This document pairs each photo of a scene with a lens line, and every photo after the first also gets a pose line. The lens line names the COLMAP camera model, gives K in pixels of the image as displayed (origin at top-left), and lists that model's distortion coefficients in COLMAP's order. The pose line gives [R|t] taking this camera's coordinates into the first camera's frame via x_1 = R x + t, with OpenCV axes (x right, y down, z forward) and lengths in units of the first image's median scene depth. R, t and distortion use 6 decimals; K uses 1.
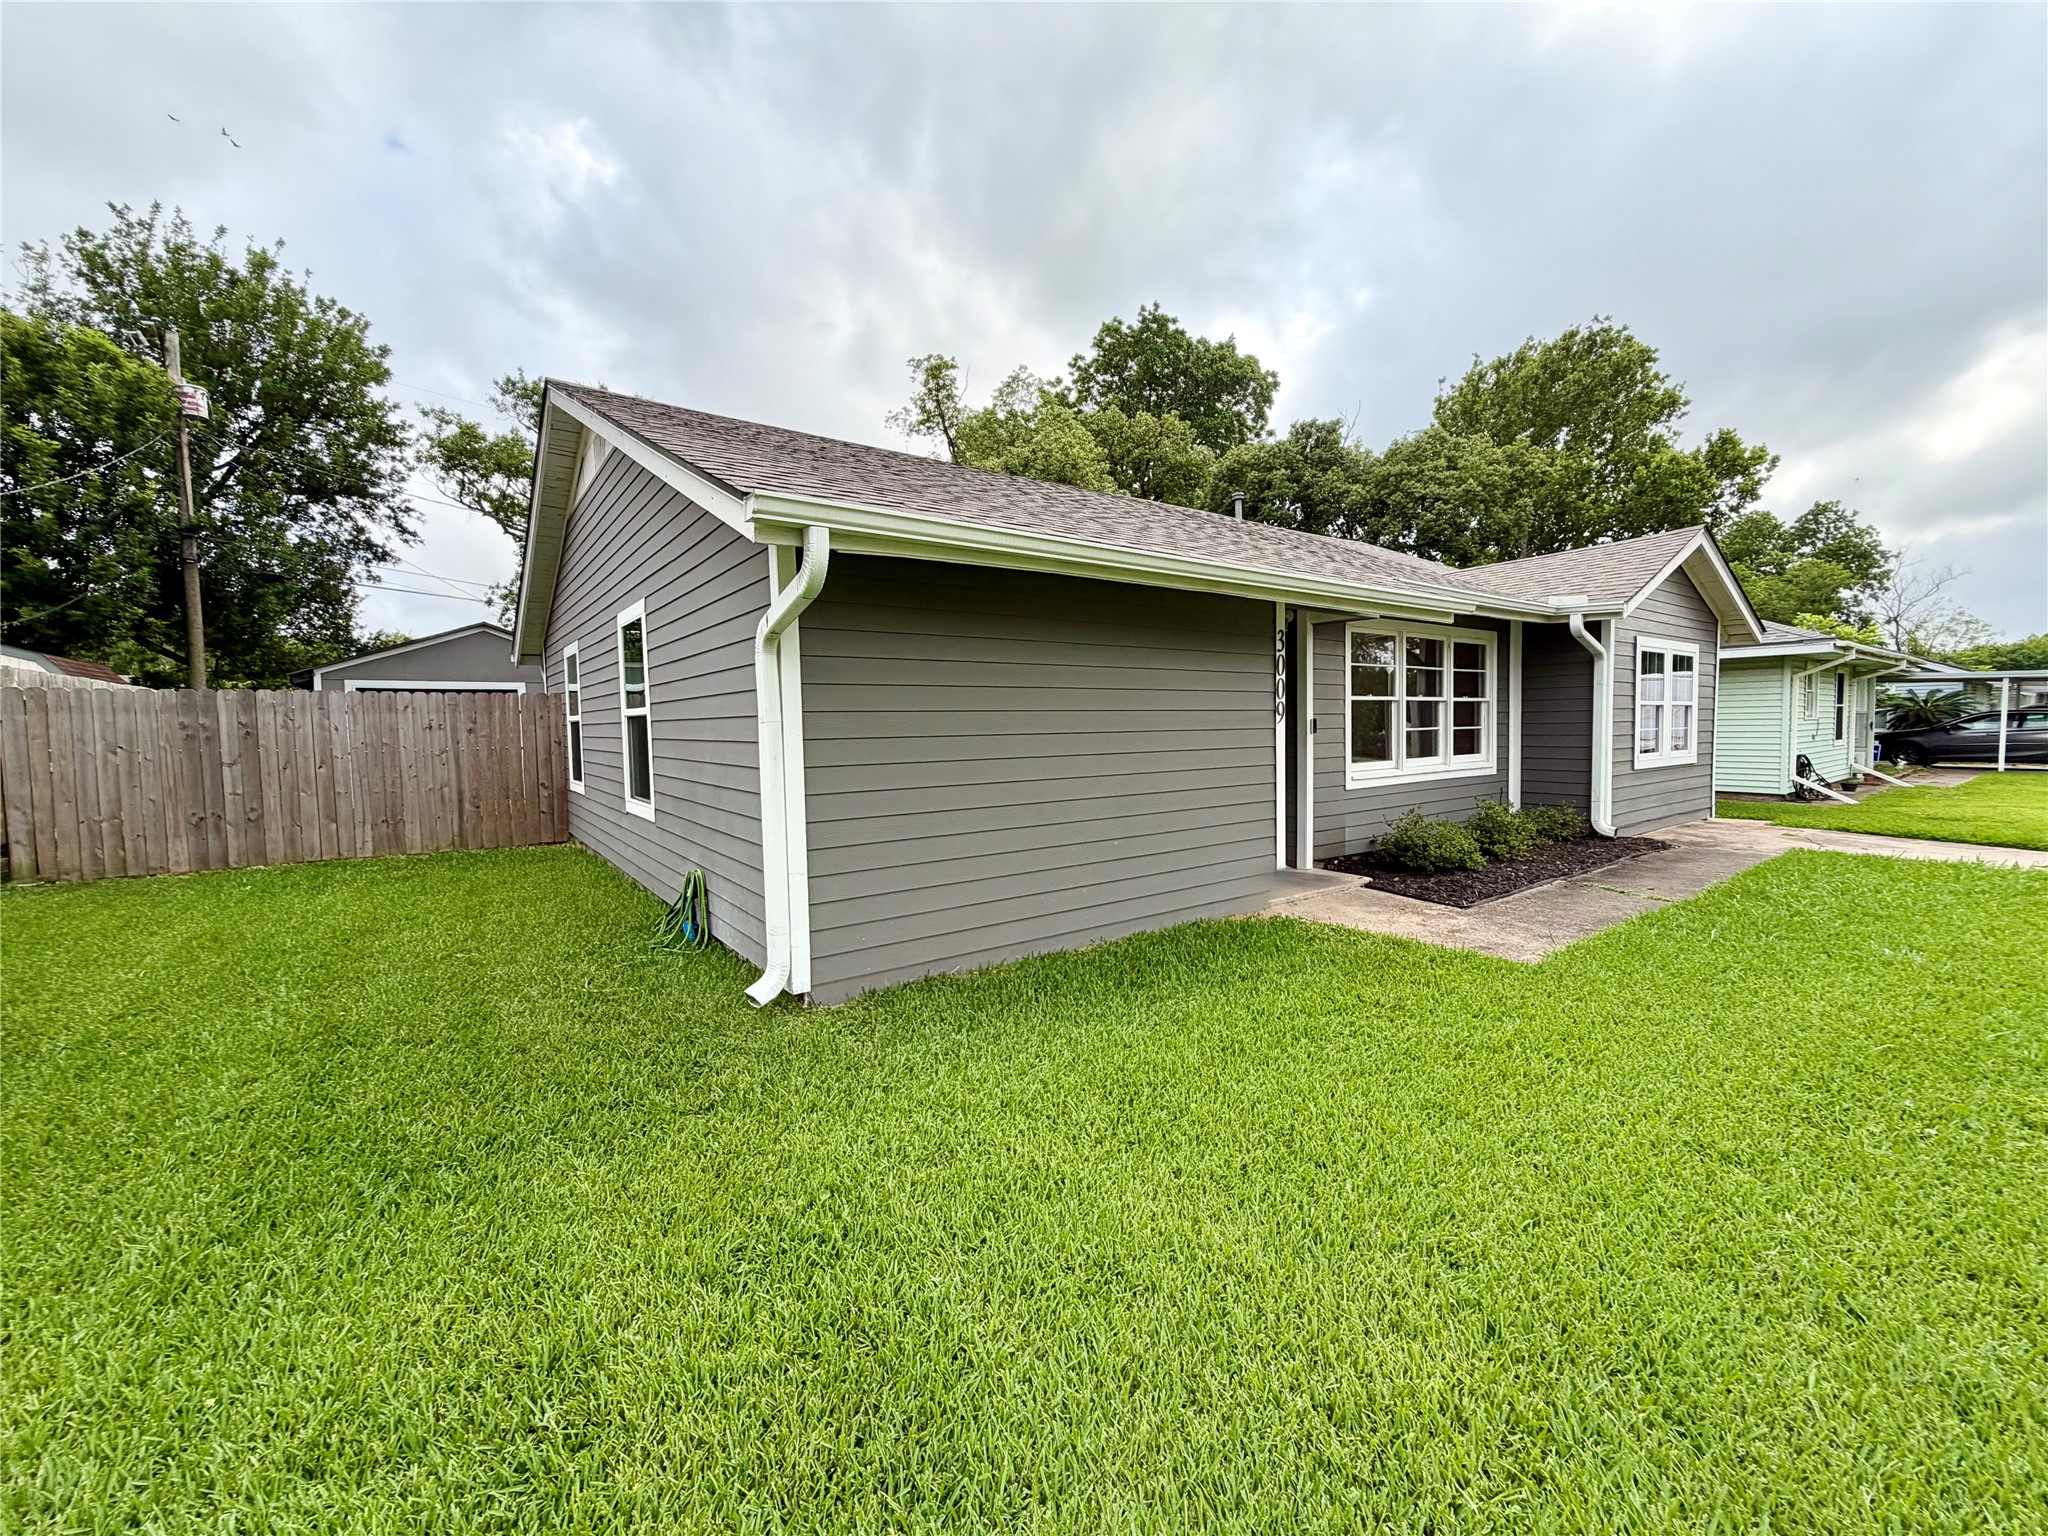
lens RADIAL K [[813.8, 0, 1017.0], [0, 813.8, 771.1], [0, 0, 1]] dist [0.000918, 0.000072]
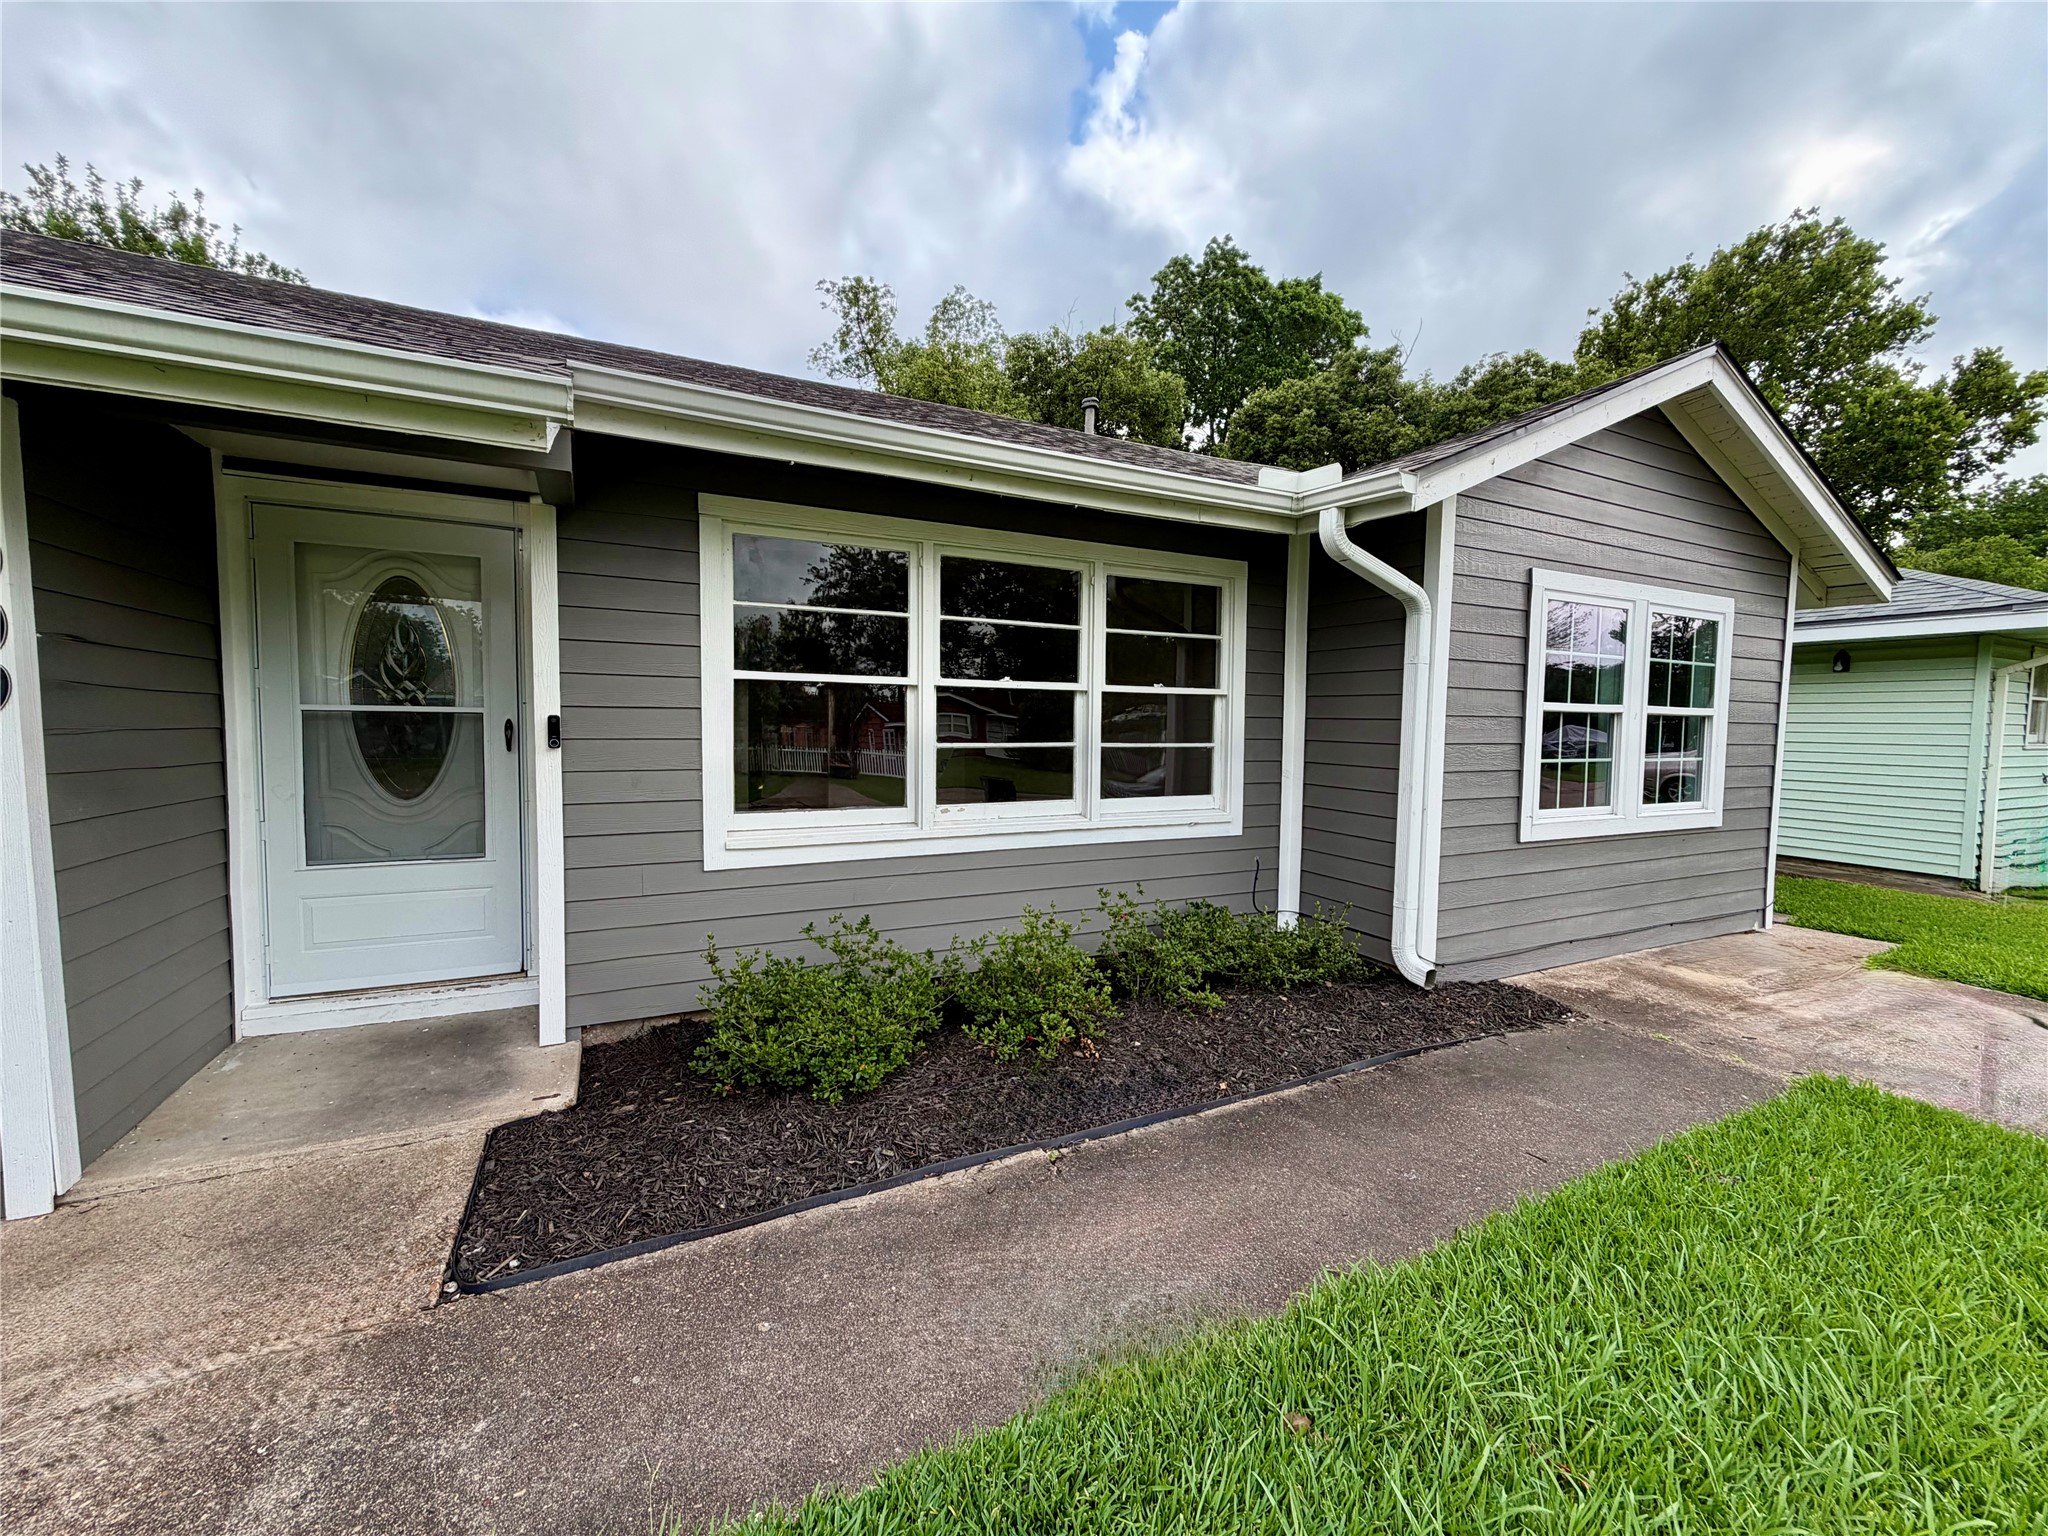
lens RADIAL K [[813.8, 0, 1025.0], [0, 813.8, 772.8], [0, 0, 1]] dist [0.000918, 0.000072]
pose [[0.985755, 0.040195, -0.163314, 0.256979], [-0.038957, 0.999183, 0.010782, -0.017681], [0.163614, -0.004266, 0.986515, 0.221479]]
